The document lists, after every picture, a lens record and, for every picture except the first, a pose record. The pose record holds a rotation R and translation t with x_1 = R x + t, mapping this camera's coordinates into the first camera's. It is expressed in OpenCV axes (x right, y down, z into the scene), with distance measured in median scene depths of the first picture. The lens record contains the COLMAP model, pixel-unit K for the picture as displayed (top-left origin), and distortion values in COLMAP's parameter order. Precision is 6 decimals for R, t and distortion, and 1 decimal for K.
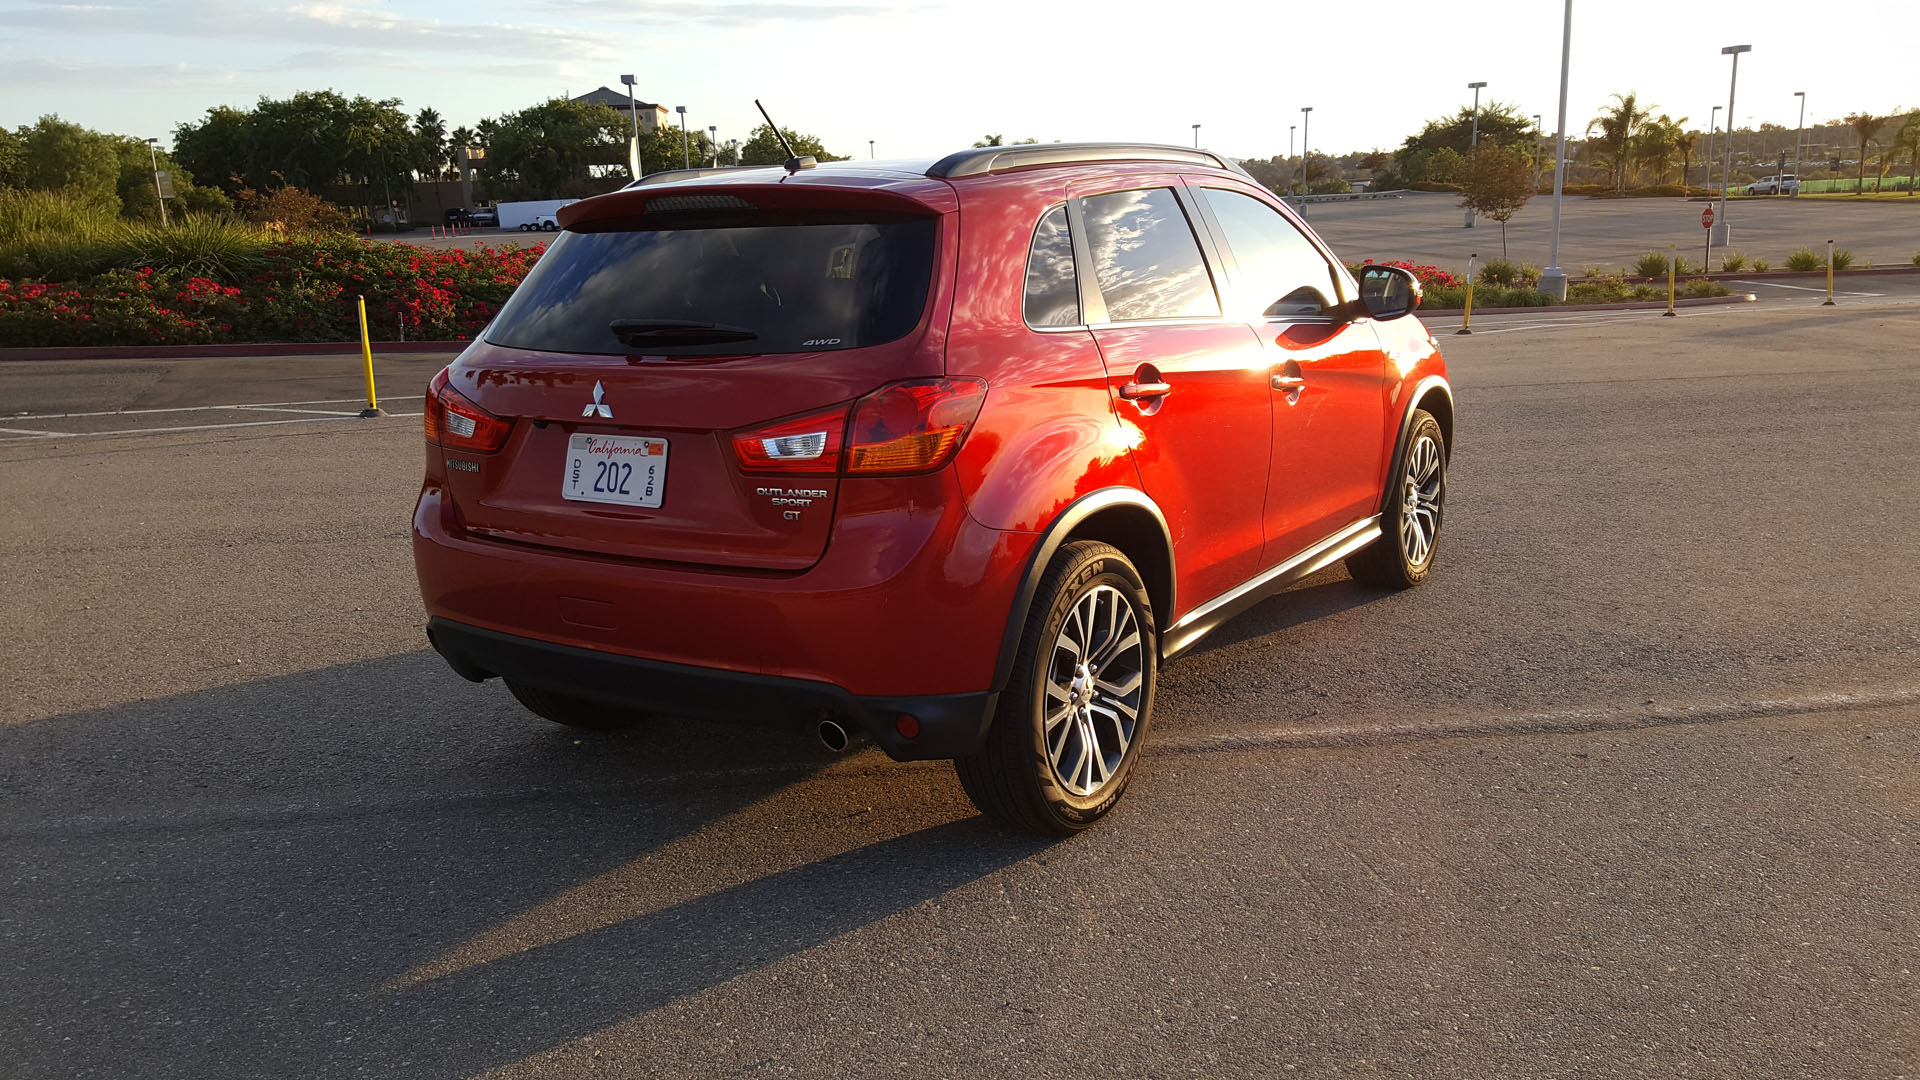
lens RADIAL K [[1420.5, 0, 954.4], [0, 1420.5, 535.4], [0, 0, 1]] dist [0.102200, -0.146254]
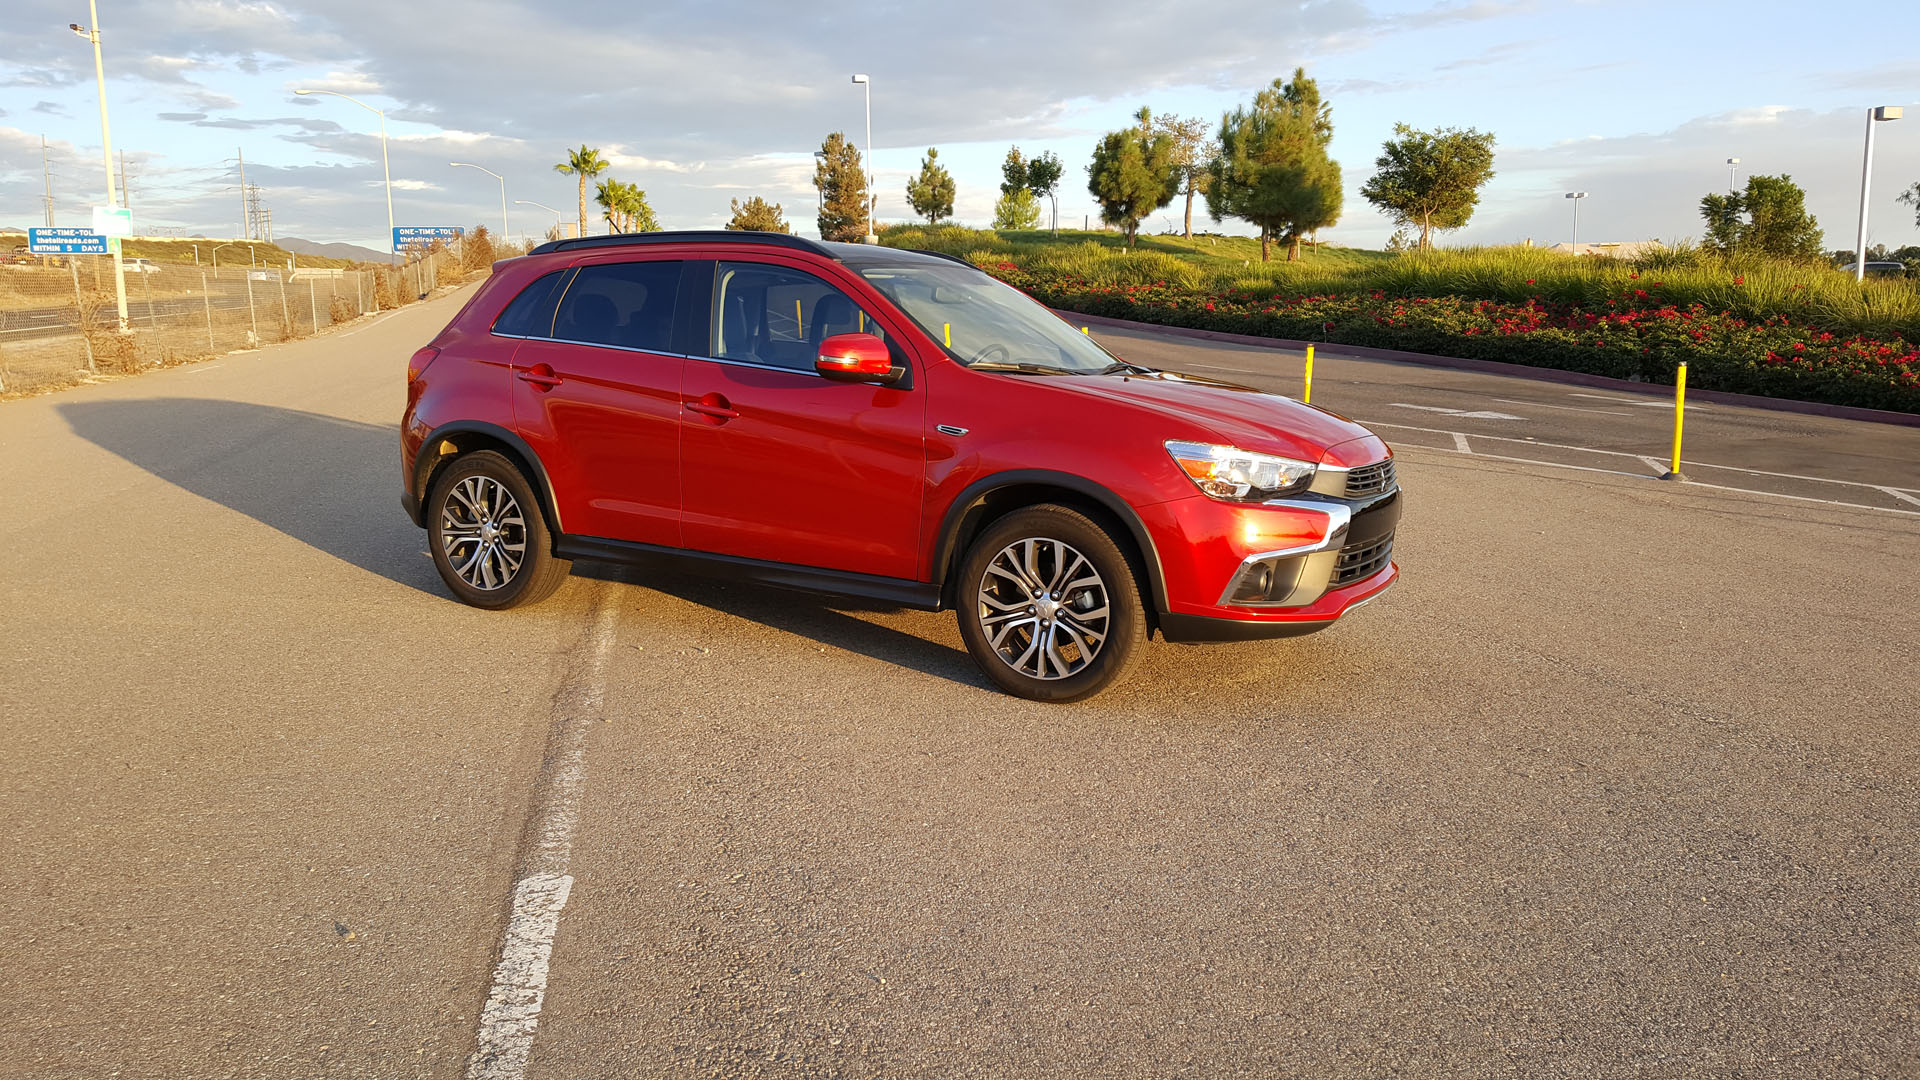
lens RADIAL K [[1420.5, 0, 963.3], [0, 1420.5, 543.5], [0, 0, 1]] dist [0.102200, -0.146254]
pose [[0.070949, 0.190949, -0.979033, 1.582397], [-0.230691, 0.958037, 0.170136, -0.271055], [0.970437, 0.213783, 0.112022, 1.138378]]
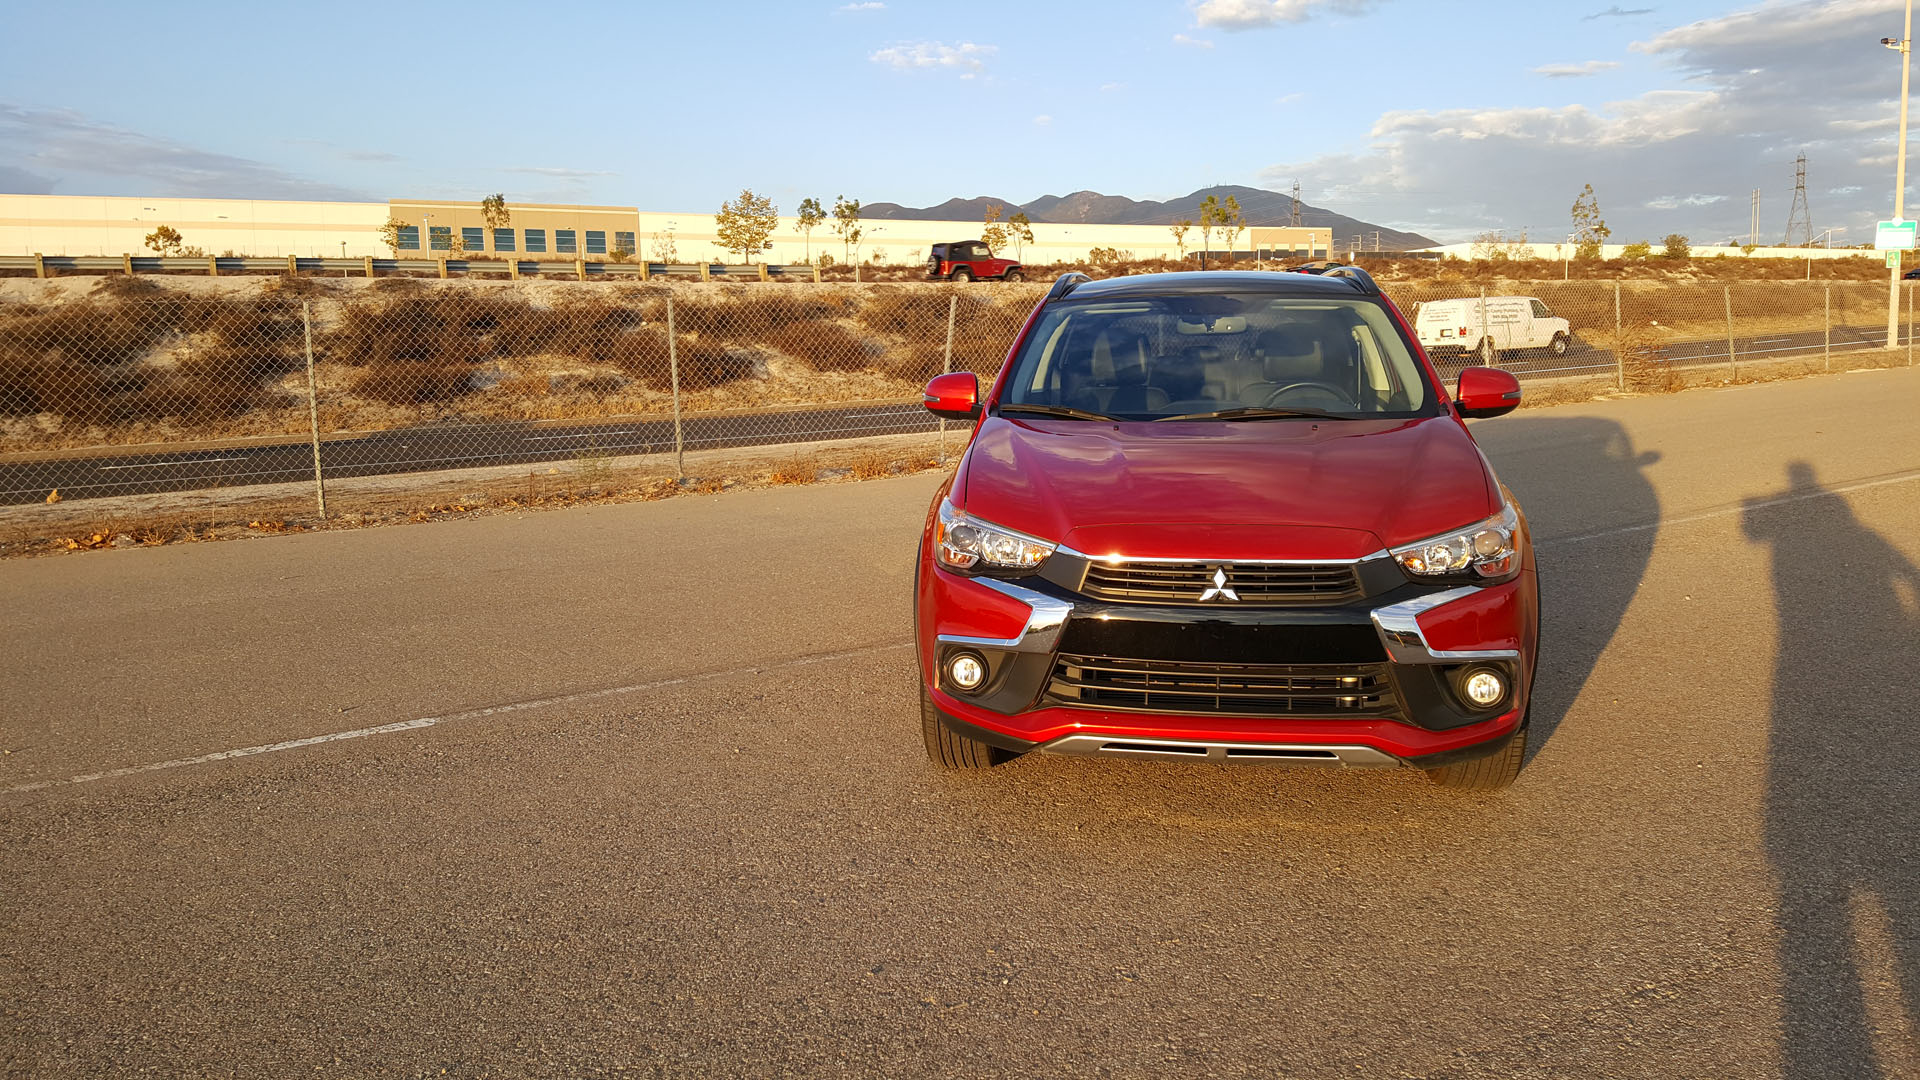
lens RADIAL K [[1420.5, 0, 964.1], [0, 1420.5, 540.6], [0, 0, 1]] dist [0.102200, -0.146254]
pose [[-0.904775, 0.108997, -0.411706, 0.878060], [-0.046100, 0.935952, 0.349098, -0.520021], [0.423387, 0.334834, -0.841801, 2.279341]]
